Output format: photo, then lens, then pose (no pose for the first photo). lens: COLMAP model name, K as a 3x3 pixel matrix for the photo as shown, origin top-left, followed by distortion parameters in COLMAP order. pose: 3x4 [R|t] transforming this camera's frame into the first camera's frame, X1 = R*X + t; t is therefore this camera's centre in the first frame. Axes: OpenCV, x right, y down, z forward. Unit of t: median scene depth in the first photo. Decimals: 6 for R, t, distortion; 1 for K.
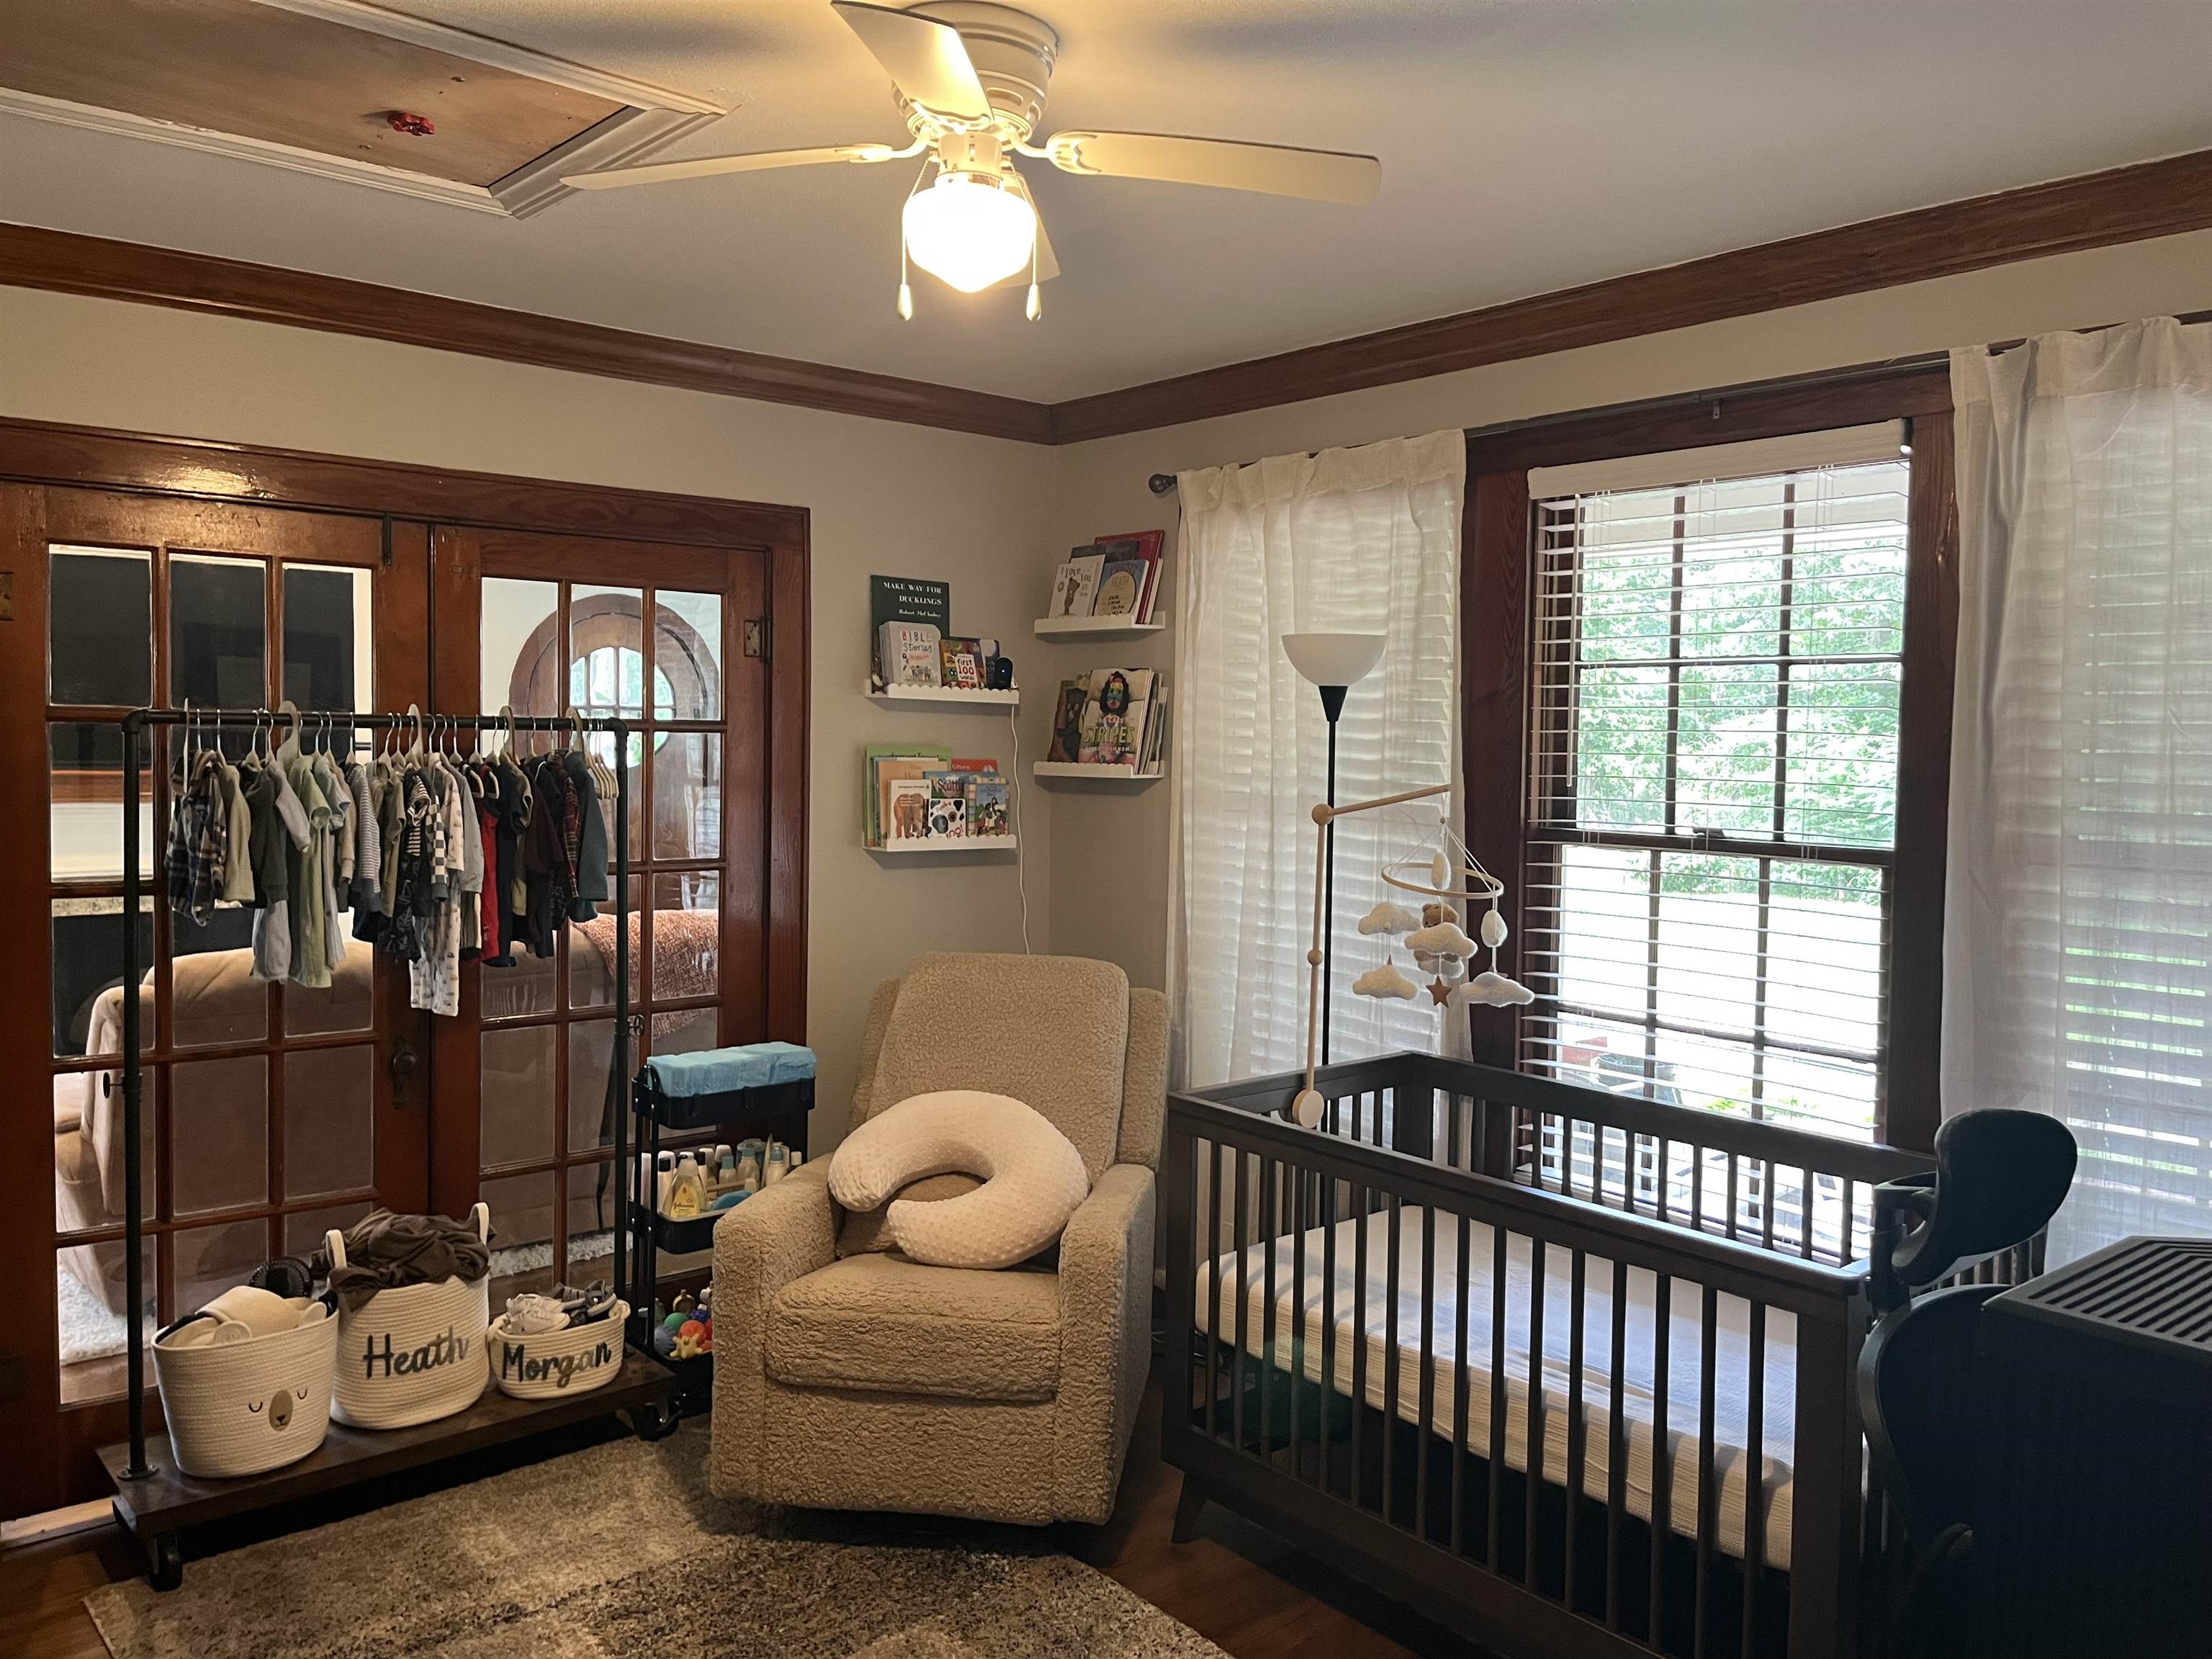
lens RADIAL K [[1671.8, 0, 1121.6], [0, 1671.8, 831.8], [0, 0, 1]] dist [0.075067, -0.098112]
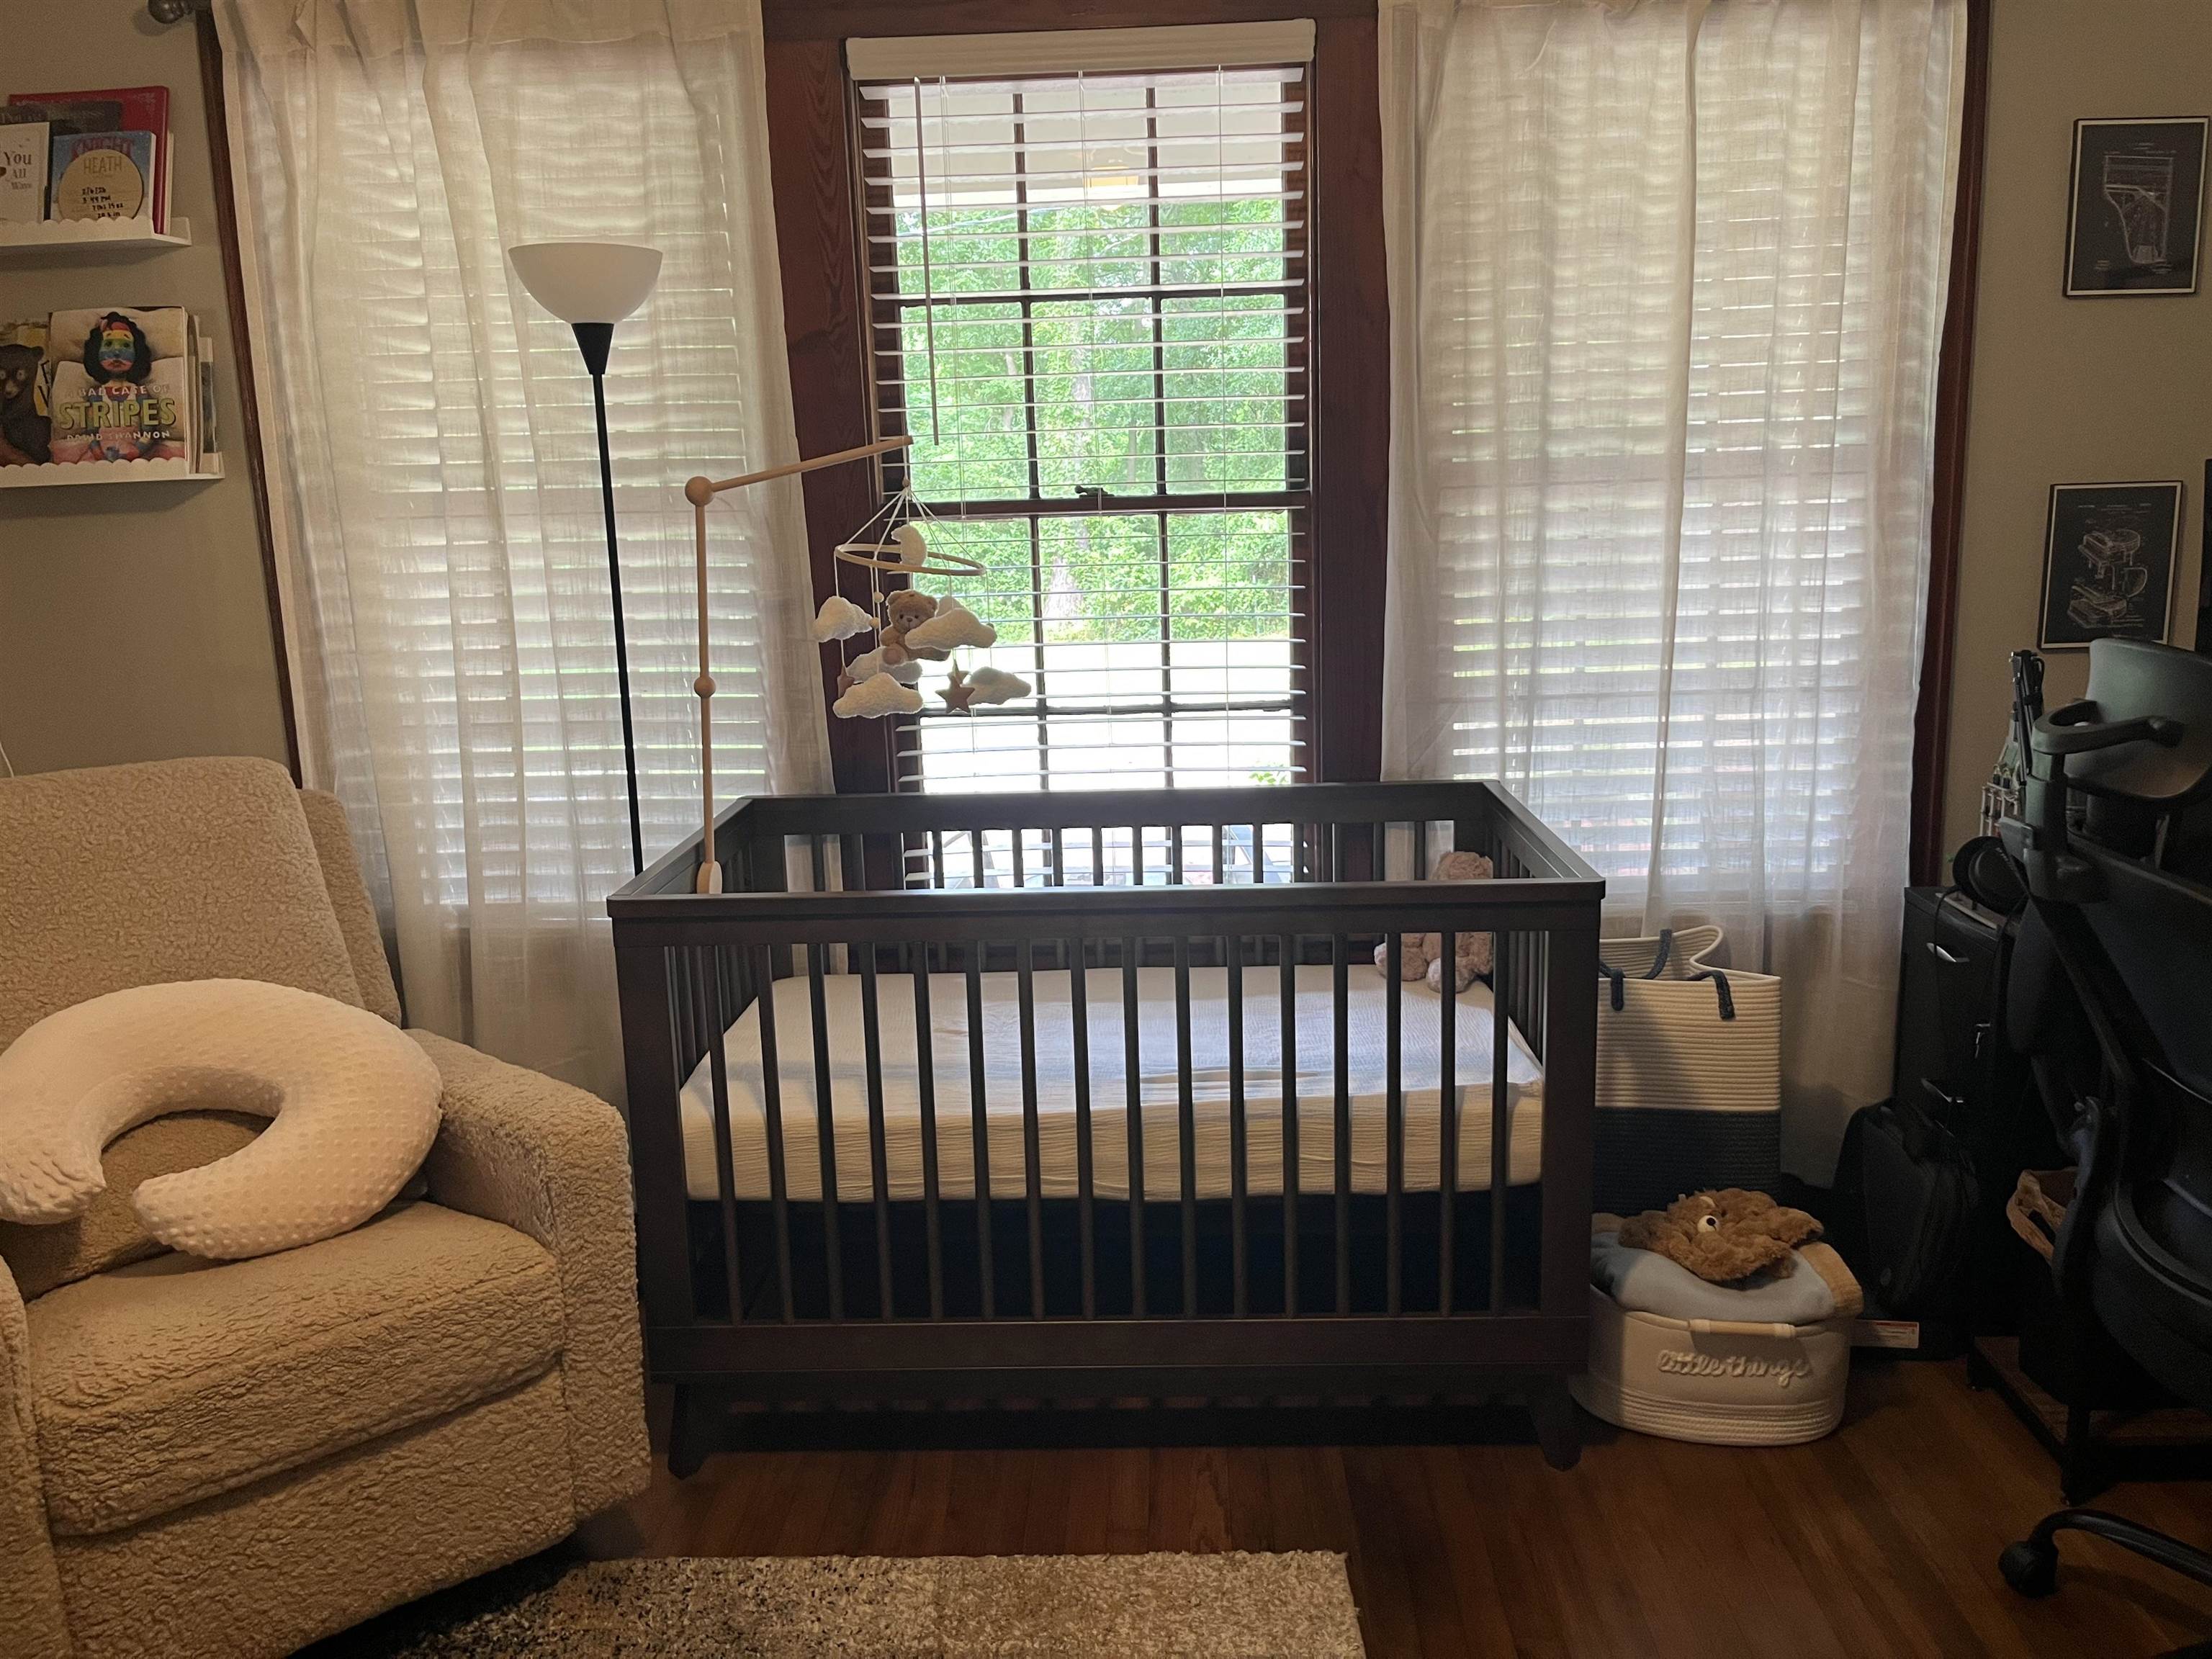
lens RADIAL K [[1671.8, 0, 1108.0], [0, 1671.8, 814.0], [0, 0, 1]] dist [0.075067, -0.098112]
pose [[0.677769, -0.181574, 0.712502, -0.291272], [0.084494, 0.981843, 0.169838, 0.017292], [-0.730404, -0.054909, 0.680805, 0.329111]]
